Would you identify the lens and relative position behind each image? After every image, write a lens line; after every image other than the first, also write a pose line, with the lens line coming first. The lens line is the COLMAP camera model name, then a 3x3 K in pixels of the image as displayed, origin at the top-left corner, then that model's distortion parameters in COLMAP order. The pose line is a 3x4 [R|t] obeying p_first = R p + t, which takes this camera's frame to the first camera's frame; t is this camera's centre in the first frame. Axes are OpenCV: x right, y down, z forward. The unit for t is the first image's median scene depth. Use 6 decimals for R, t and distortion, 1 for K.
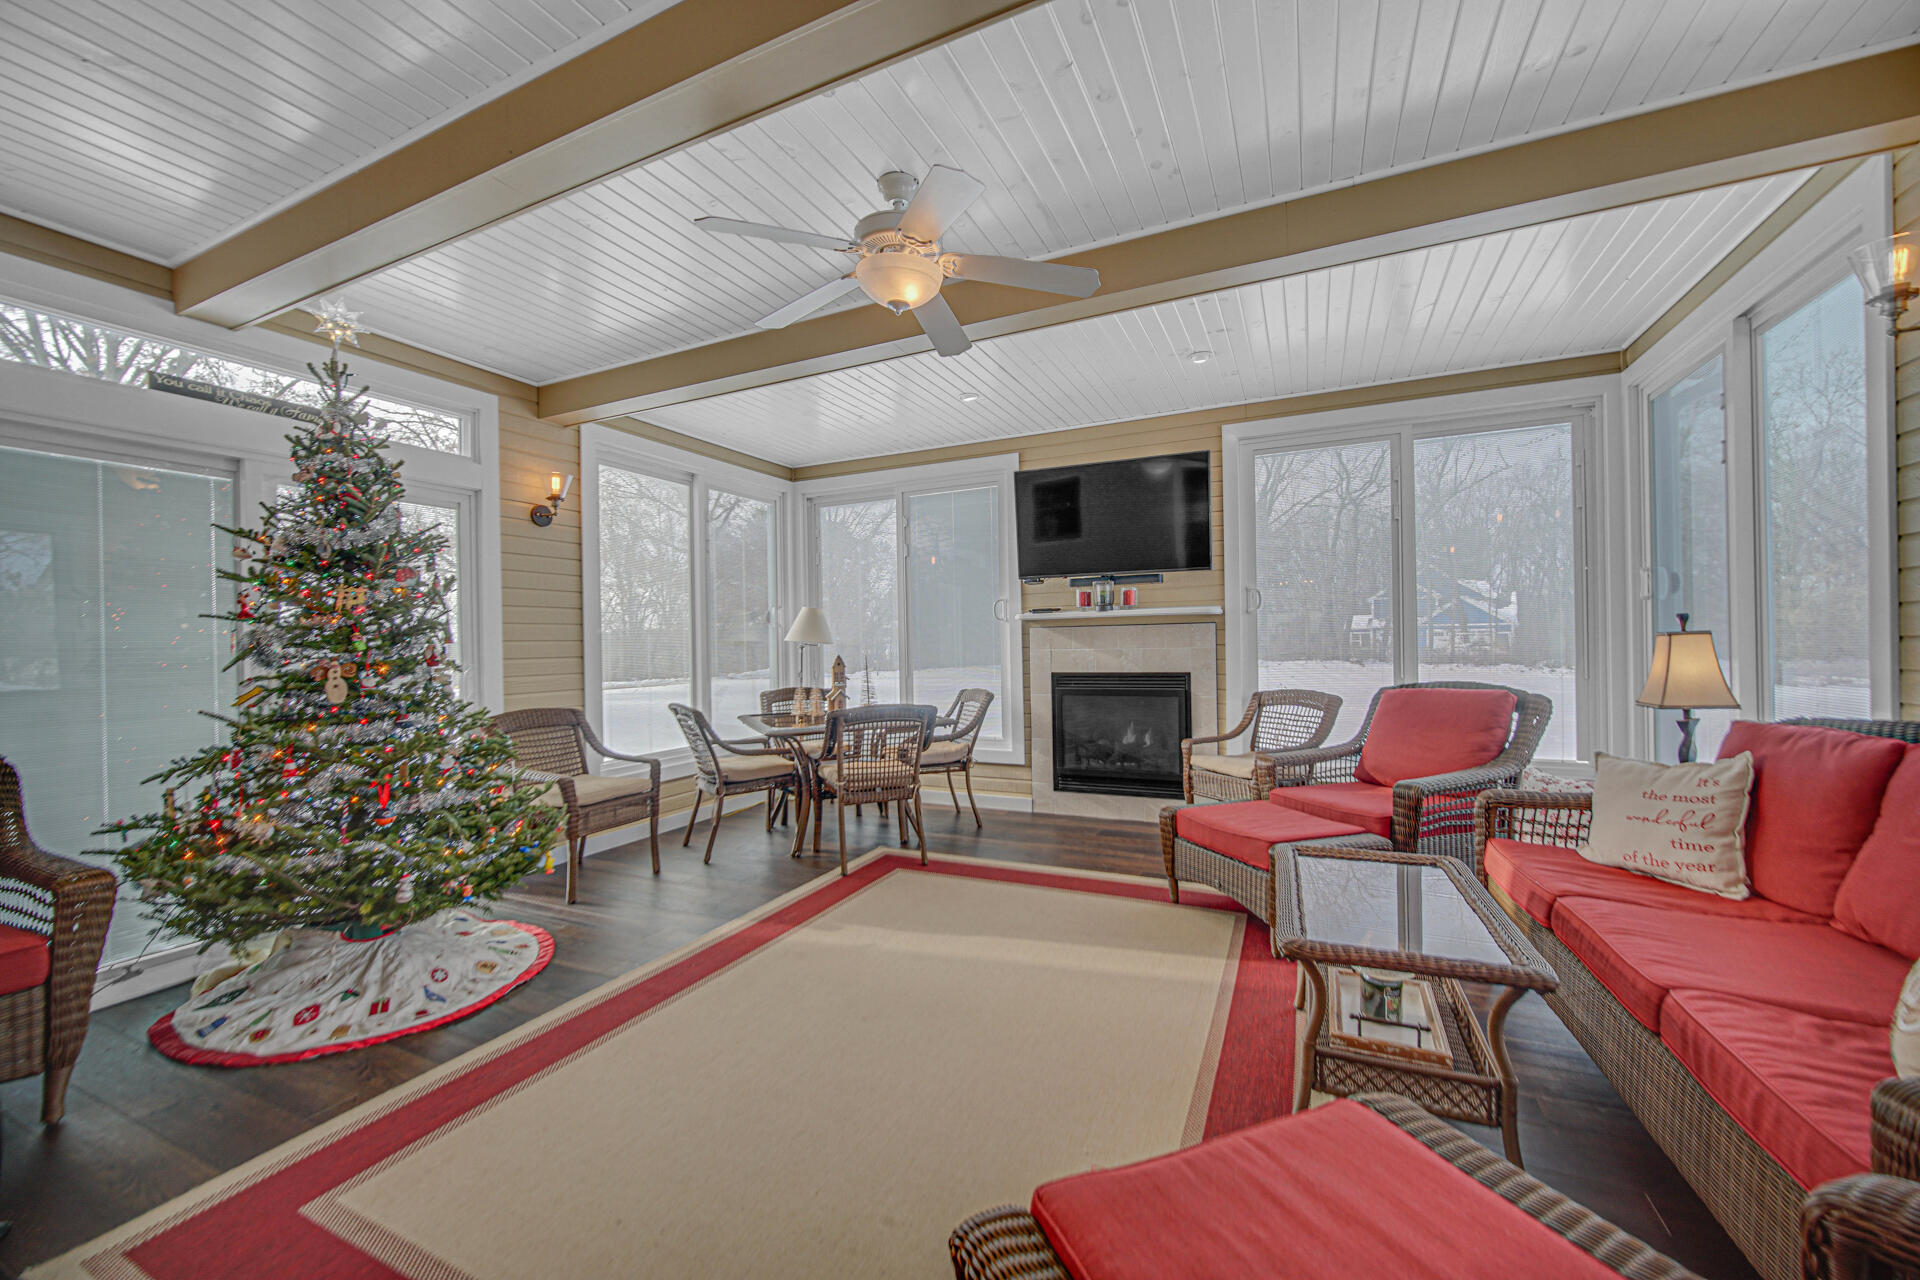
lens RADIAL K [[754.4, 0, 951.4], [0, 754.4, 642.4], [0, 0, 1]] dist [-0.002131, 0.000831]
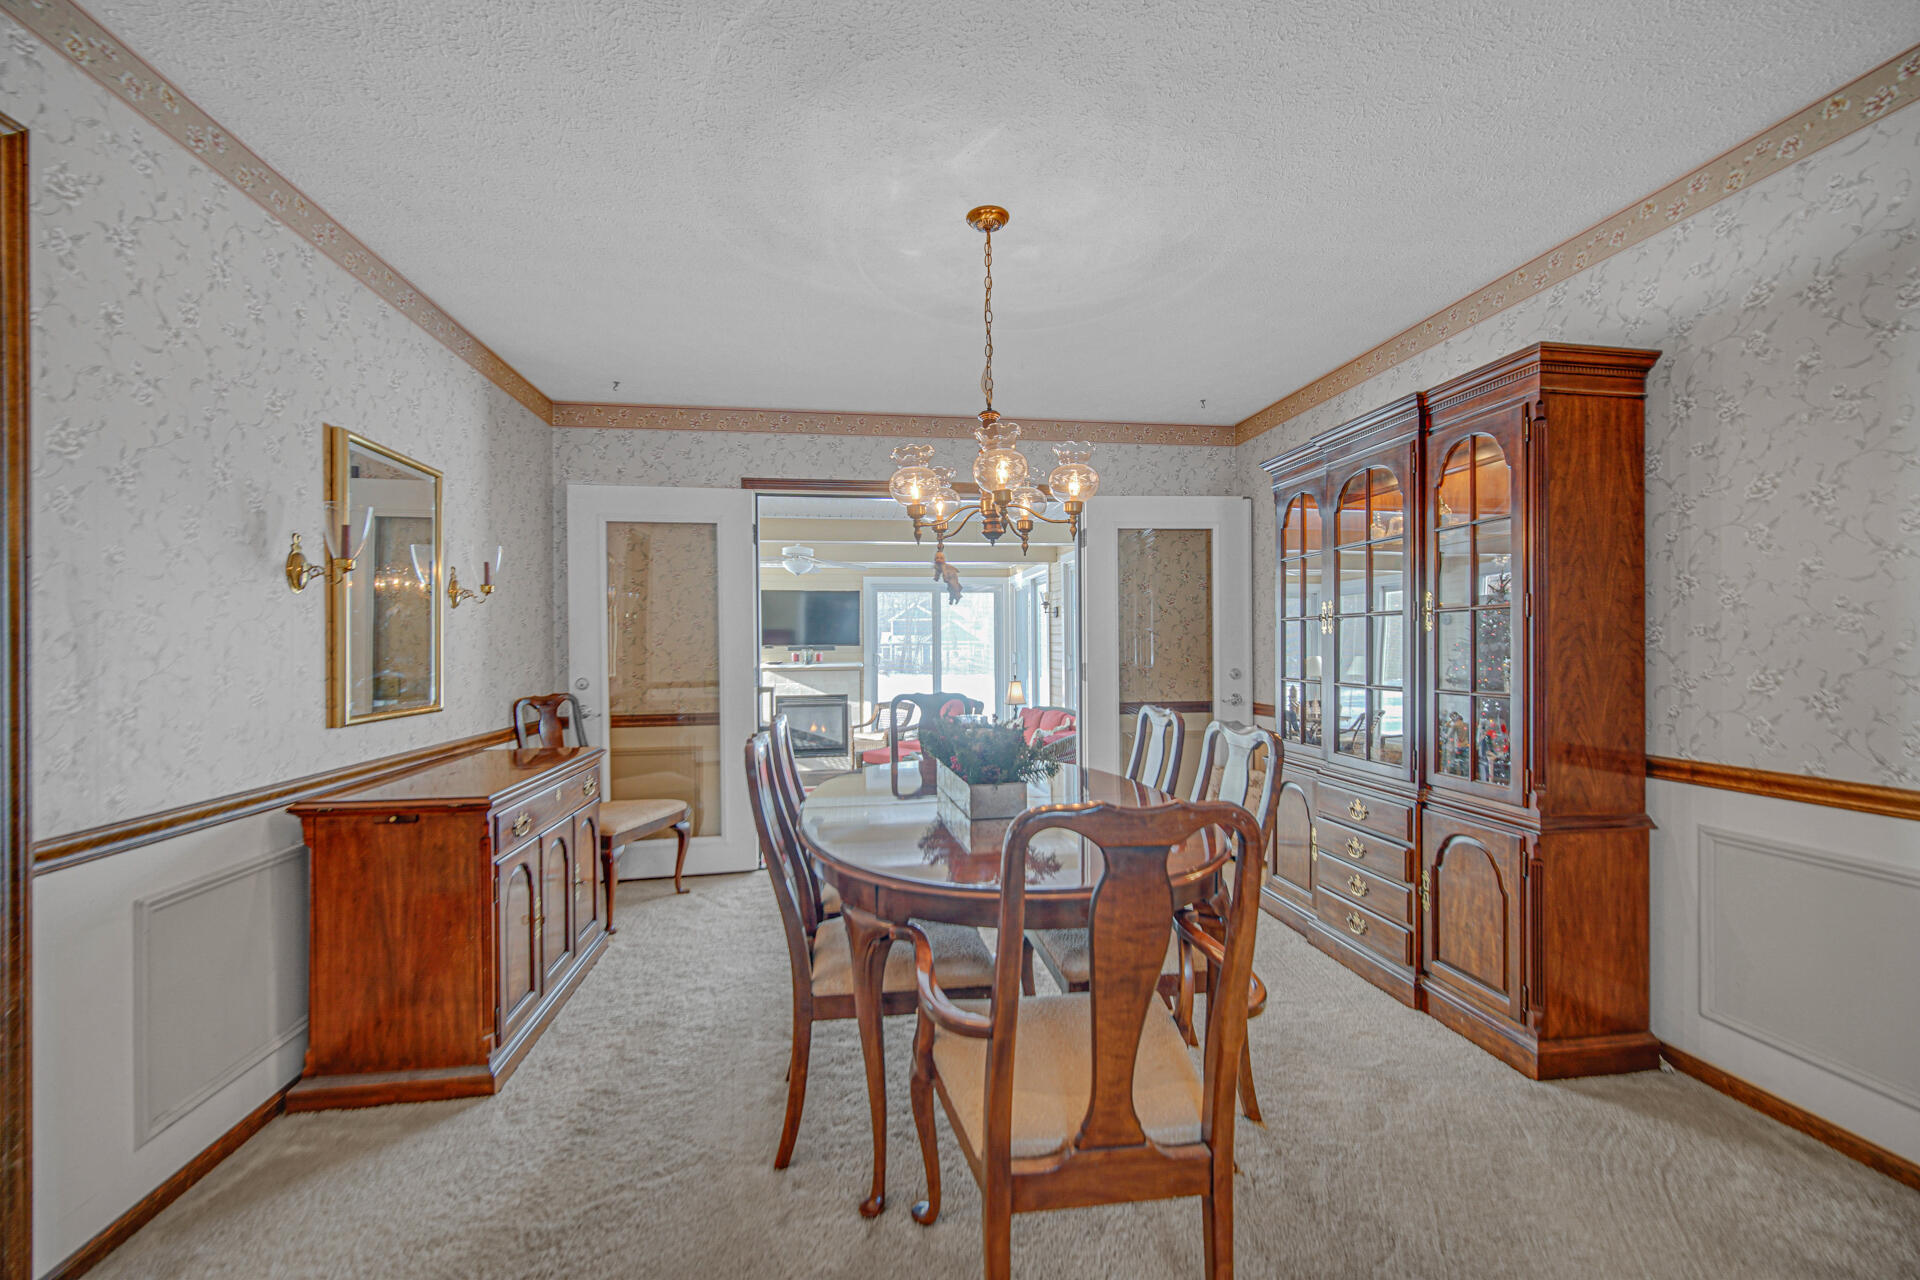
lens RADIAL K [[754.4, 0, 957.2], [0, 754.4, 646.1], [0, 0, 1]] dist [-0.002131, 0.000831]
pose [[0.824217, 0.007727, 0.566221, -0.605464], [-0.003879, 0.999960, -0.007999, -0.076793], [-0.566260, 0.004396, 0.824215, -0.866013]]
